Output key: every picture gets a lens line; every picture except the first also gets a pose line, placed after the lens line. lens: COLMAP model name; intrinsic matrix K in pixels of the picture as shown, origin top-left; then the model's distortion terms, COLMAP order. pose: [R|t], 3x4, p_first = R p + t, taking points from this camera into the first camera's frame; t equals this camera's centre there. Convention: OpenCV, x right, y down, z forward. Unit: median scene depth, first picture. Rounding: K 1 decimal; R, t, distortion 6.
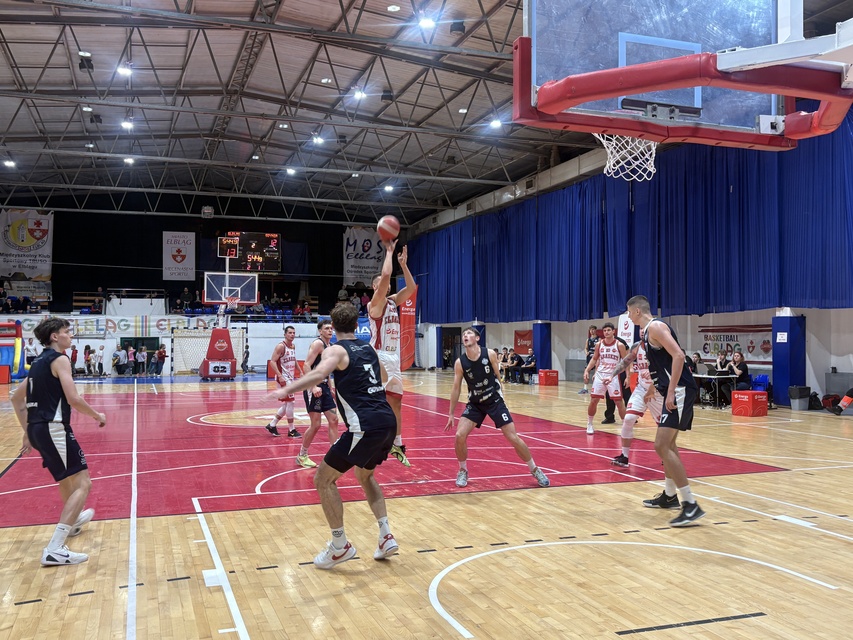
lens RADIAL K [[828.2, 0, 440.3], [0, 828.2, 327.3], [0, 0, 1]] dist [0.018474, 0.000000]
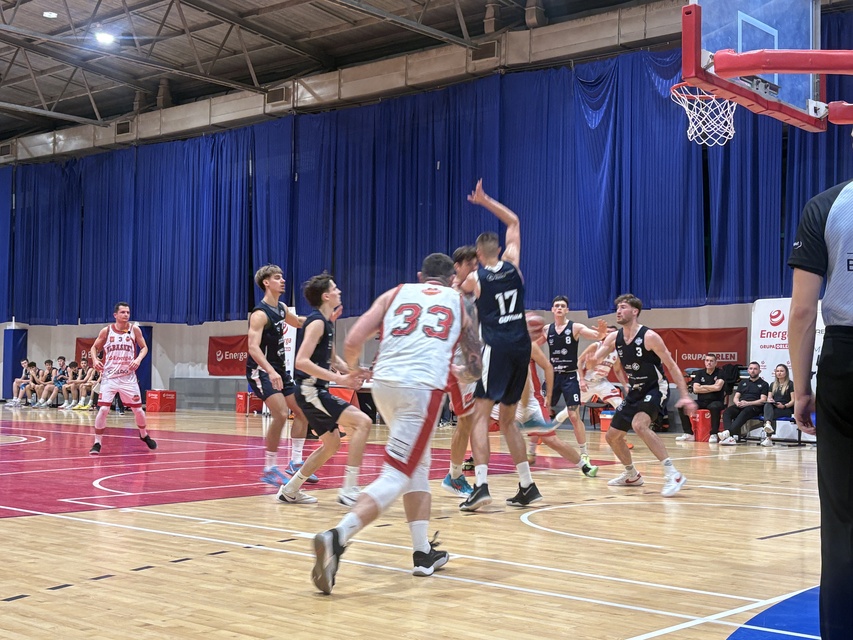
lens RADIAL K [[1231.1, 0, 429.9], [0, 1231.1, 350.3], [0, 0, 1]] dist [0.016189, 0.000000]
pose [[0.875339, 0.025439, 0.482841, -0.209122], [-0.022238, 0.999676, -0.012355, 0.028893], [-0.482999, 0.000077, 0.875621, -0.054890]]
